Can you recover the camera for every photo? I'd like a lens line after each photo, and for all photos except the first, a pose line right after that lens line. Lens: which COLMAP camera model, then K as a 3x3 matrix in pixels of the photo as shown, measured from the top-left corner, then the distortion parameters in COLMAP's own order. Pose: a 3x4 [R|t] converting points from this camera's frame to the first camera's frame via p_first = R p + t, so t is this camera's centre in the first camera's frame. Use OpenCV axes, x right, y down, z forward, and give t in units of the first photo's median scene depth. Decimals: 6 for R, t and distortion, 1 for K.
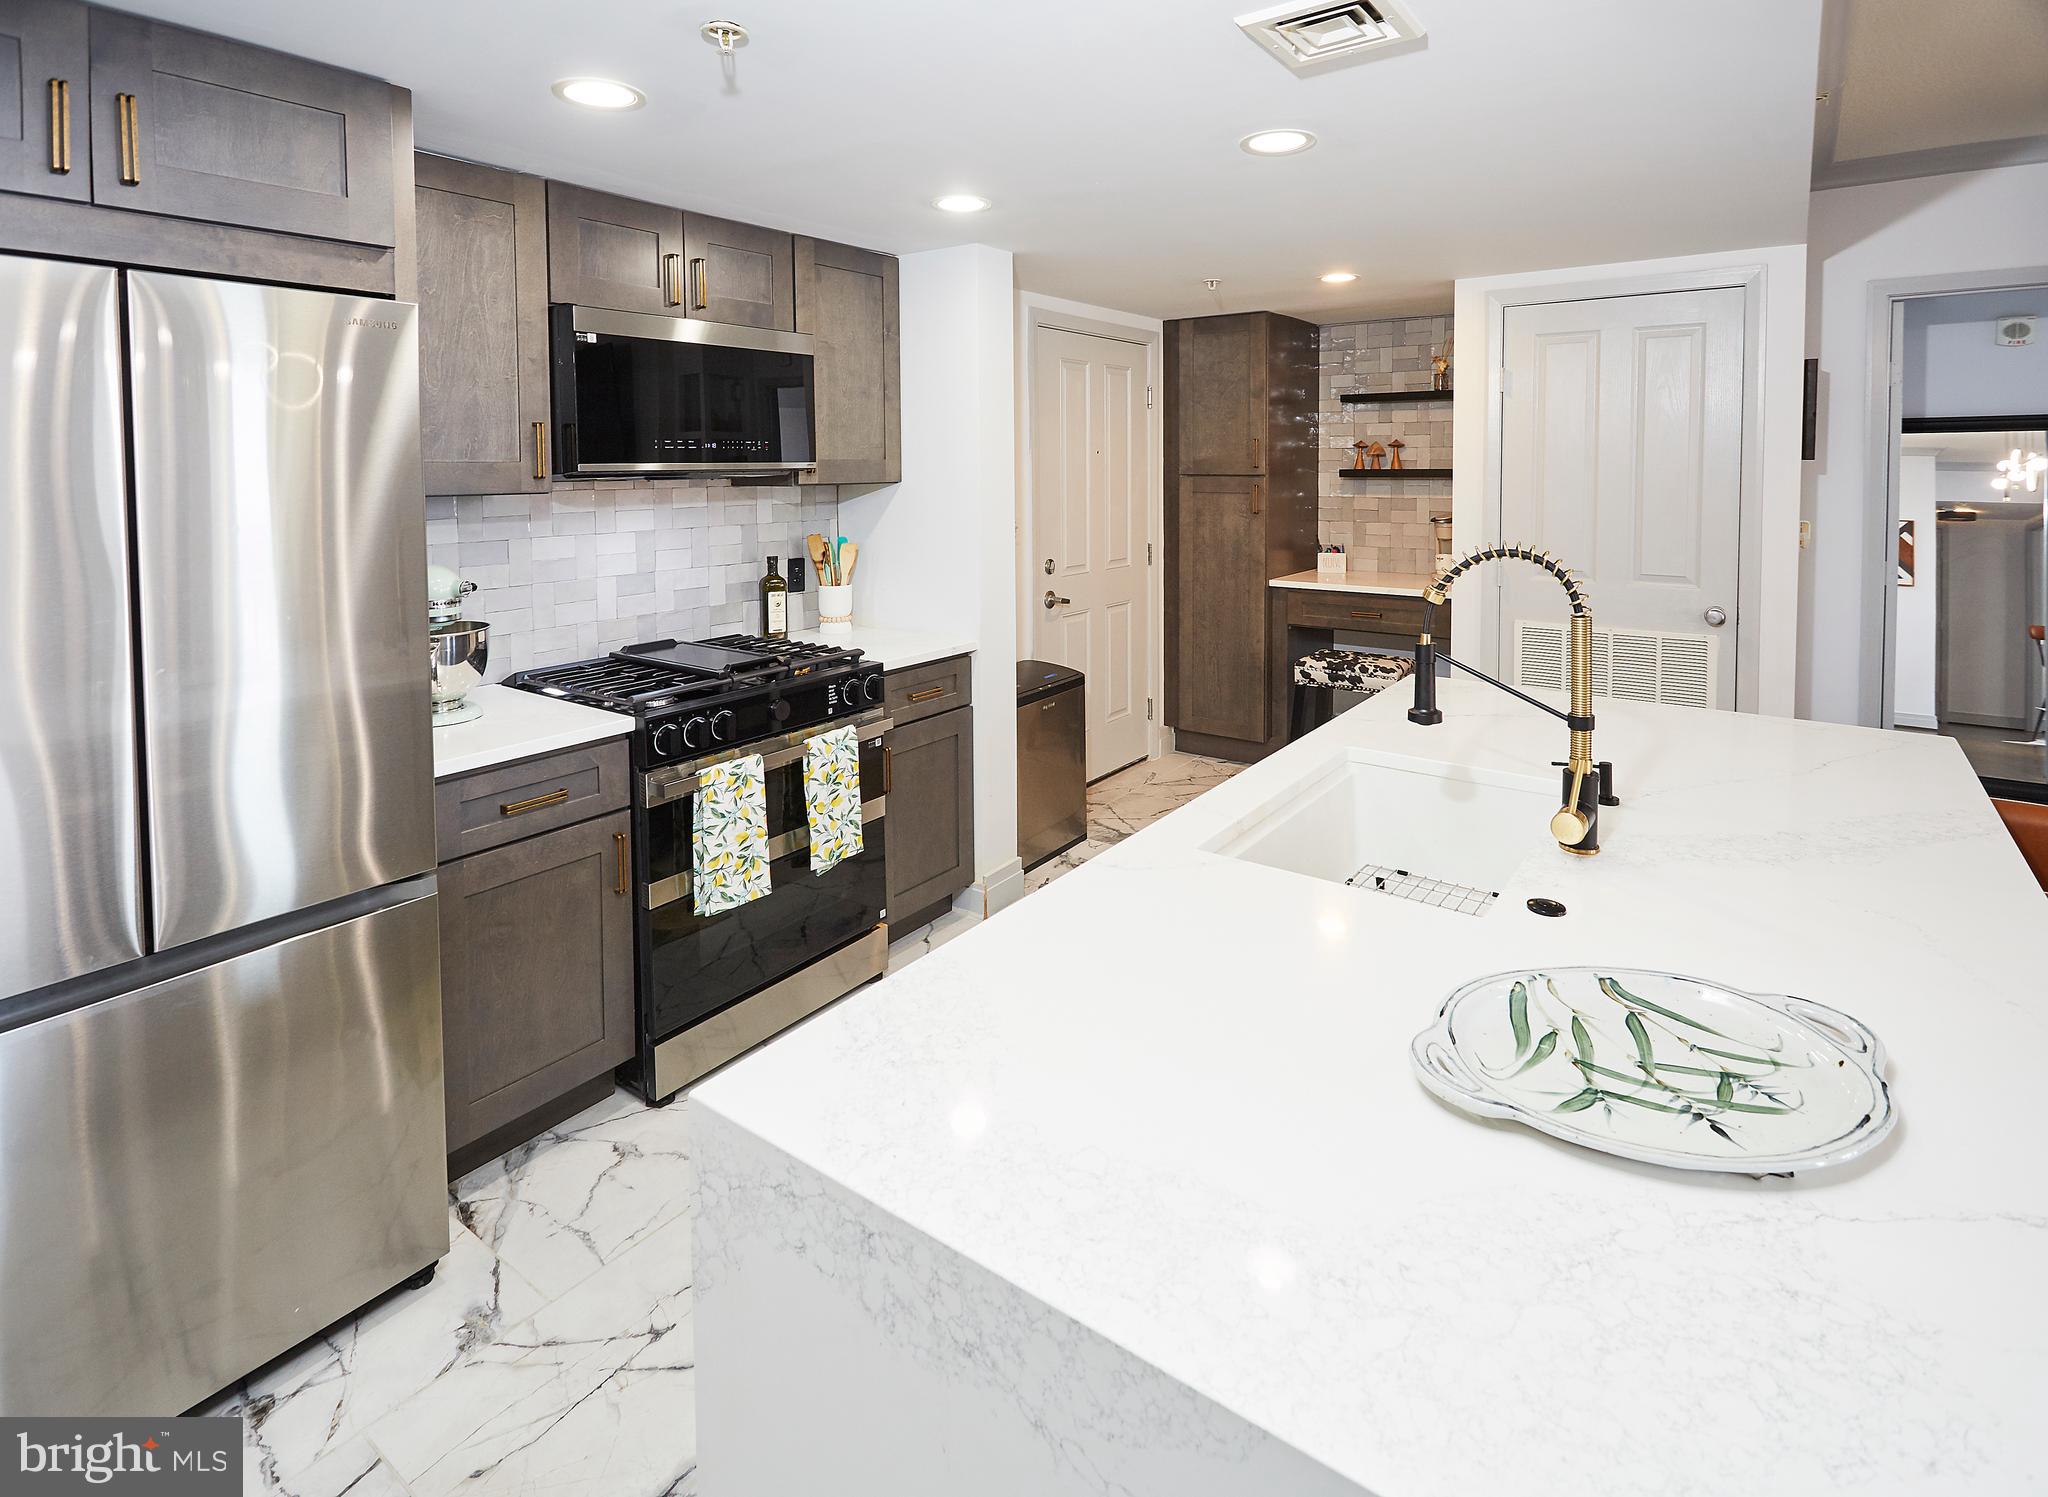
lens RADIAL K [[1004.9, 0, 1024.0], [0, 1004.9, 748.5], [0, 0, 1]] dist [0.000911, 0.000573]
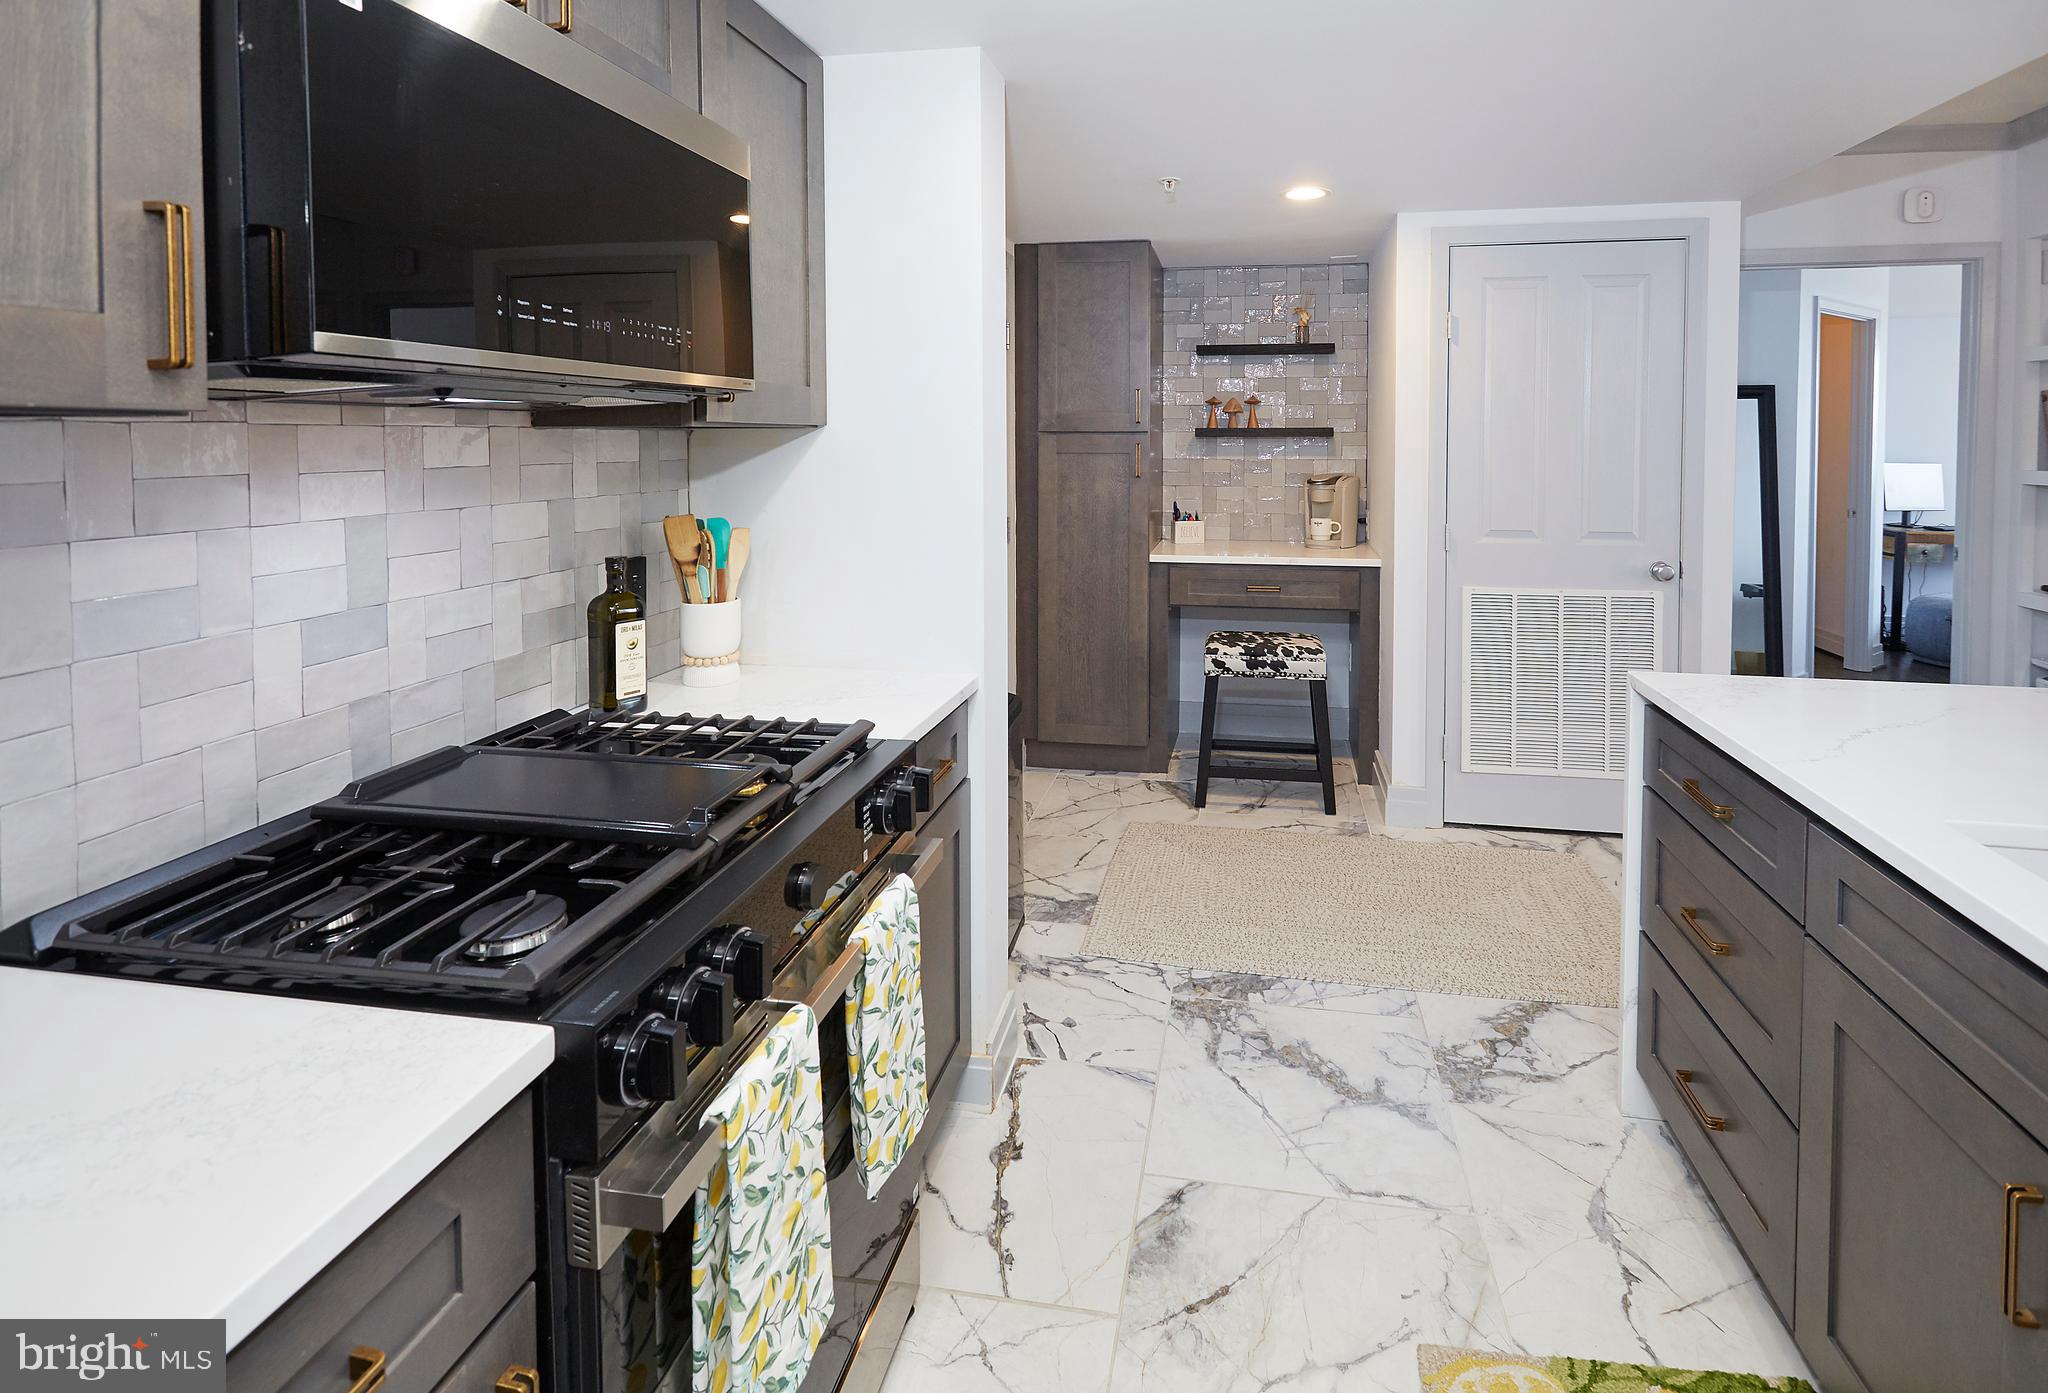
lens RADIAL K [[997.5, 0, 1084.2], [0, 997.5, 612.1], [0, 0, 1]] dist [0.001741, -0.001157]
pose [[0.894792, -0.071578, 0.440708, -0.236321], [0.117793, 0.989940, -0.078378, -0.081931], [-0.430664, 0.122044, 0.894222, 0.378656]]
